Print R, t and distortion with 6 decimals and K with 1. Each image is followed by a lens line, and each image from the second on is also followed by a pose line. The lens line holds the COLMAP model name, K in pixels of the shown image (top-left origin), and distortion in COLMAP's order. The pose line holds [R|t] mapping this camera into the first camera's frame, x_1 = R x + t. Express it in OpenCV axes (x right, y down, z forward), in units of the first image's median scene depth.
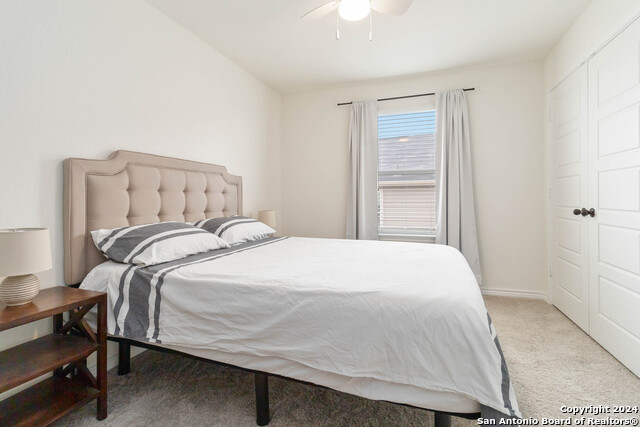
lens RADIAL K [[300.8, 0, 321.7], [0, 300.8, 202.3], [0, 0, 1]] dist [0.001234, 0.000309]
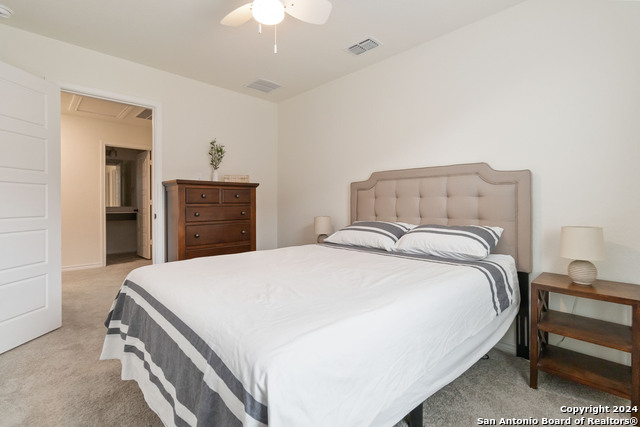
lens RADIAL K [[300.8, 0, 321.7], [0, 300.8, 202.3], [0, 0, 1]] dist [0.001234, 0.000309]
pose [[-0.456130, 0.004119, -0.889904, 0.646713], [-0.002291, 0.999981, 0.005803, -0.020755], [0.889910, 0.004686, -0.456112, 1.117223]]
